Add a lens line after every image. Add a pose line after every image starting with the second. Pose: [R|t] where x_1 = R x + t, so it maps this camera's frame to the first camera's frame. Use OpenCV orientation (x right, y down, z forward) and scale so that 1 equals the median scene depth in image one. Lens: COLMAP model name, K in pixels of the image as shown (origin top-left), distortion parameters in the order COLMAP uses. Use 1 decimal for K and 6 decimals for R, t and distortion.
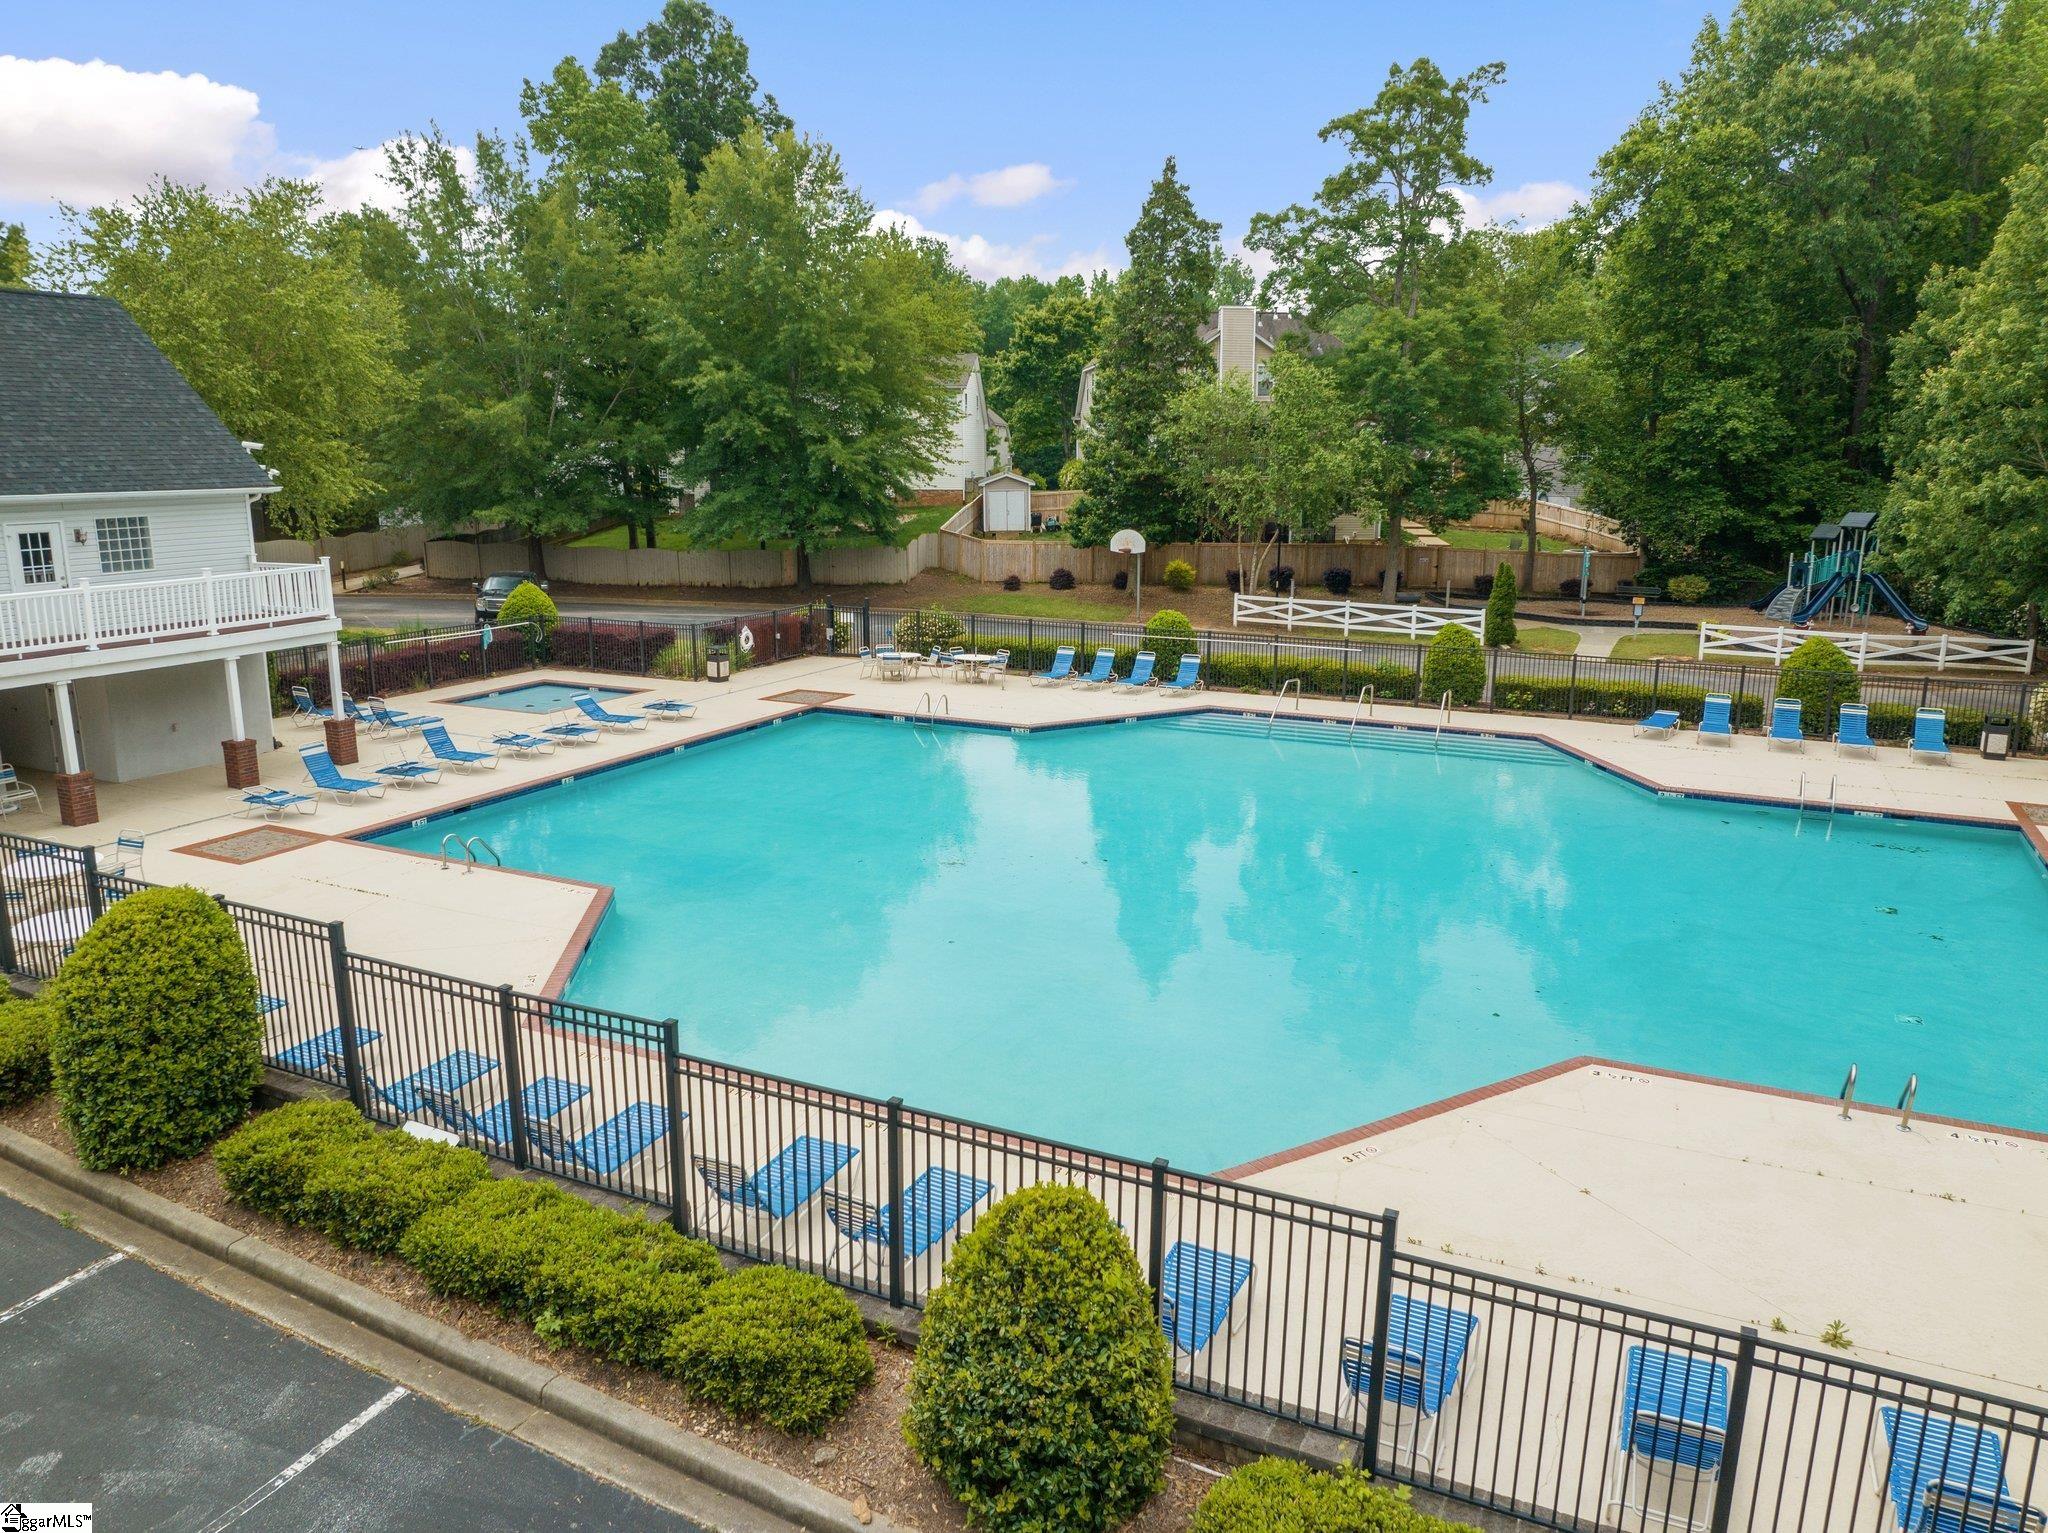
lens RADIAL K [[1435.2, 0, 1024.0], [0, 1435.2, 766.5], [0, 0, 1]] dist [-0.035317, -0.001337]
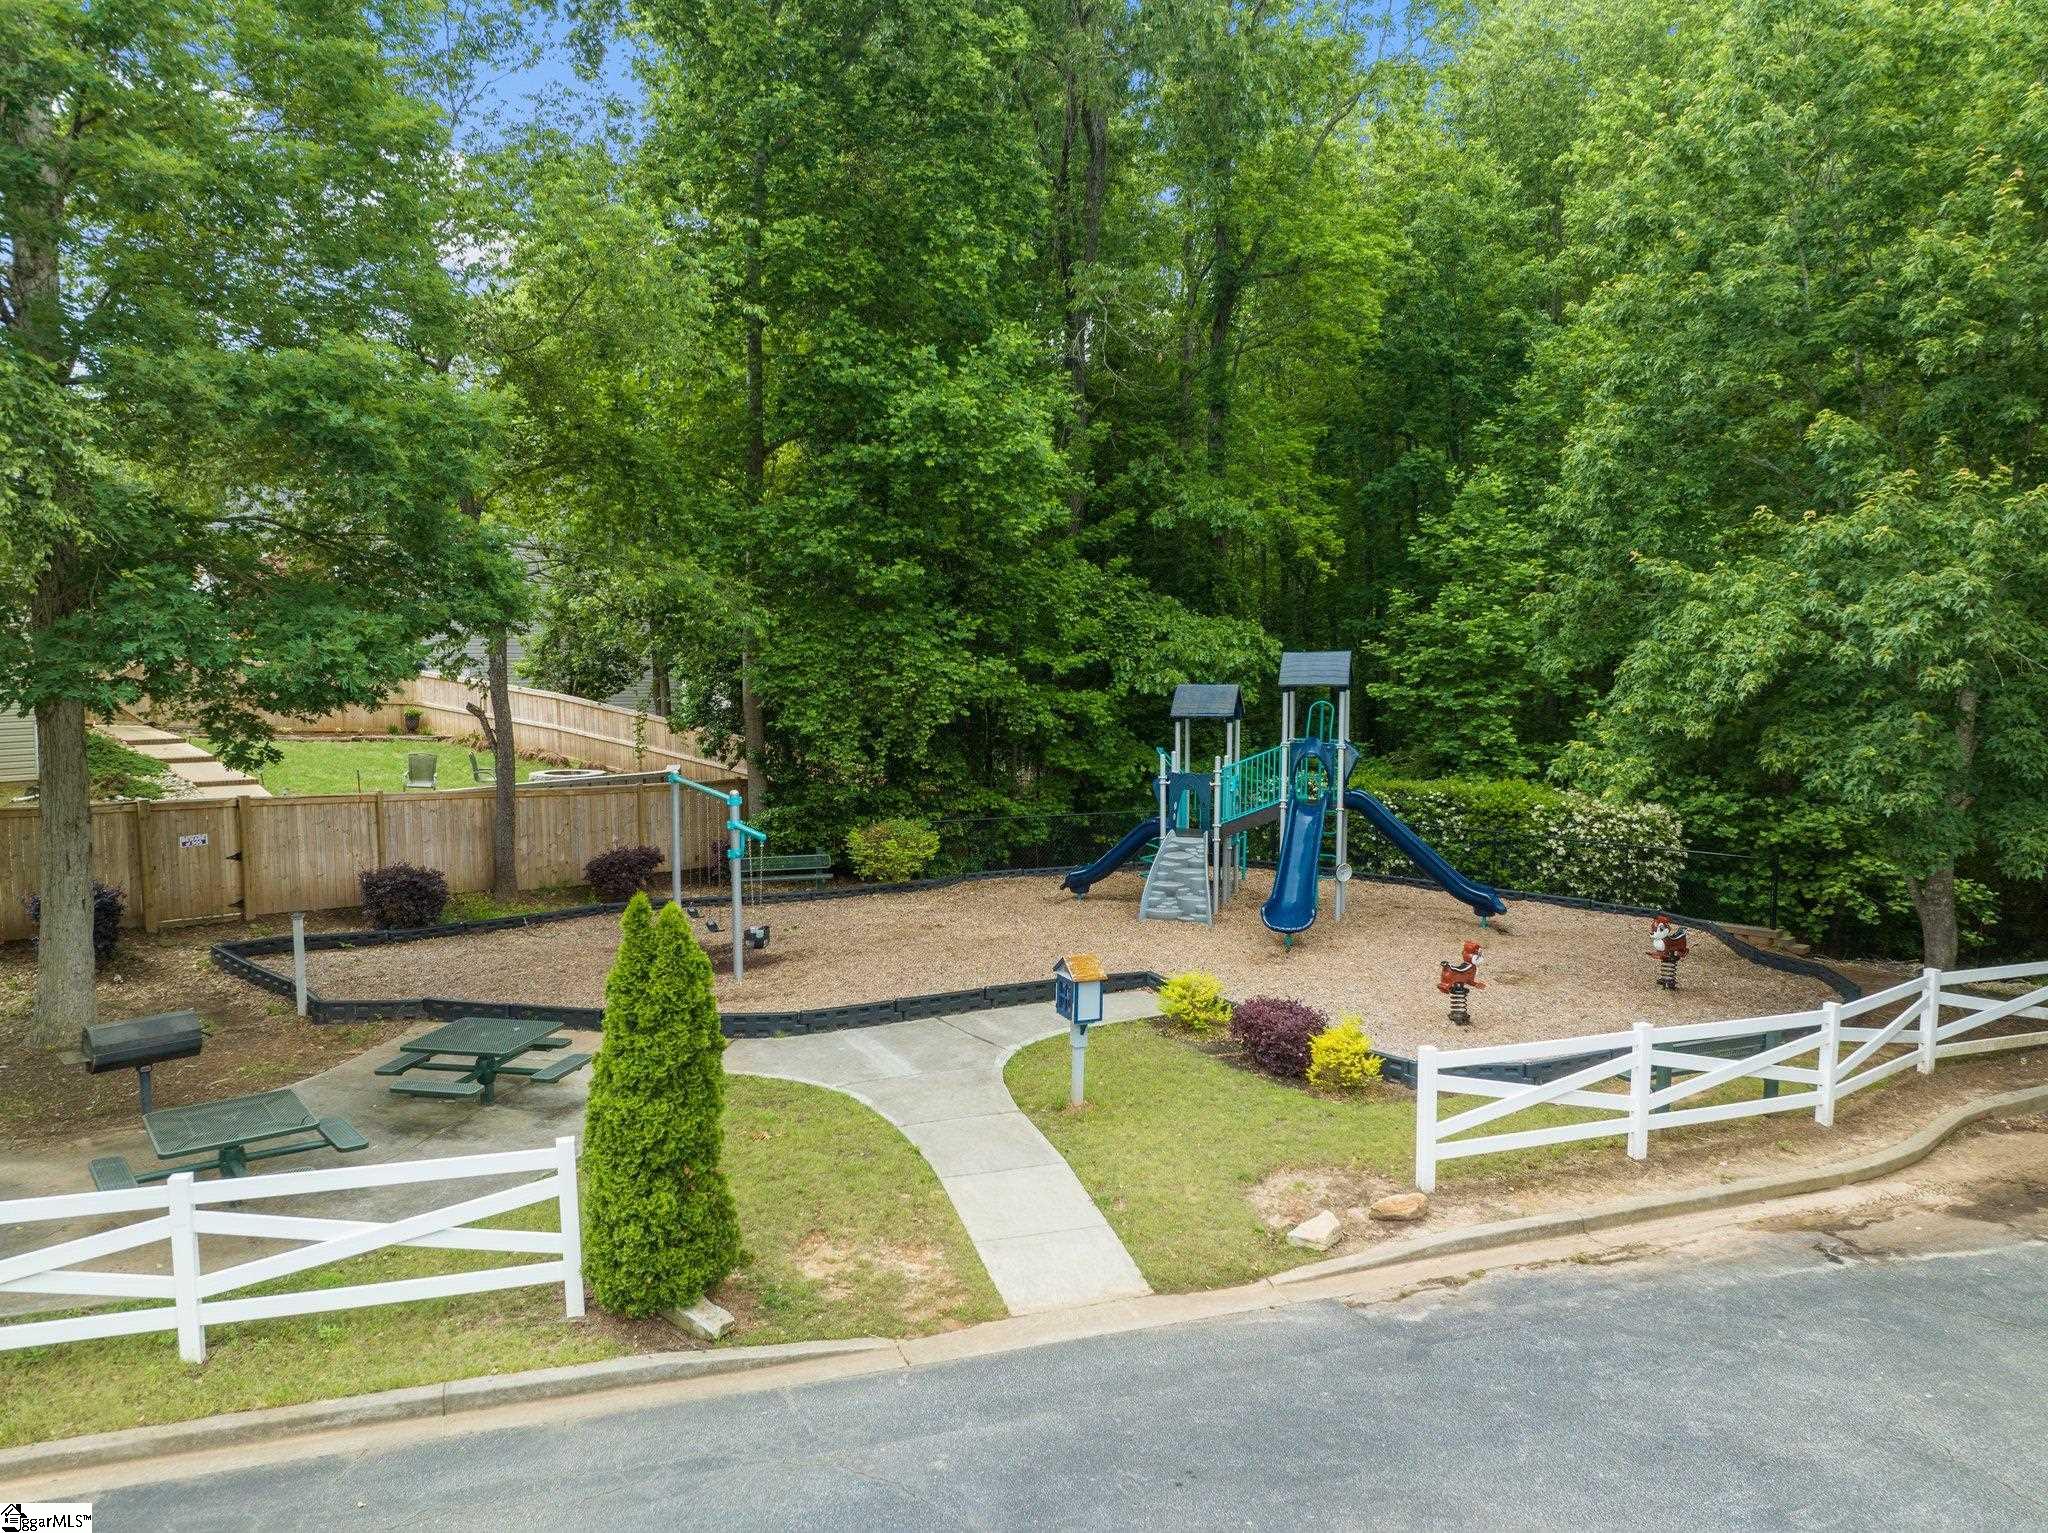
lens RADIAL K [[1435.2, 0, 1024.0], [0, 1435.2, 766.5], [0, 0, 1]] dist [-0.035317, -0.001337]
pose [[0.691931, -0.064370, 0.719088, 0.193336], [0.160786, 0.984742, -0.066564, -0.117777], [-0.703832, 0.161677, 0.691723, 0.692015]]
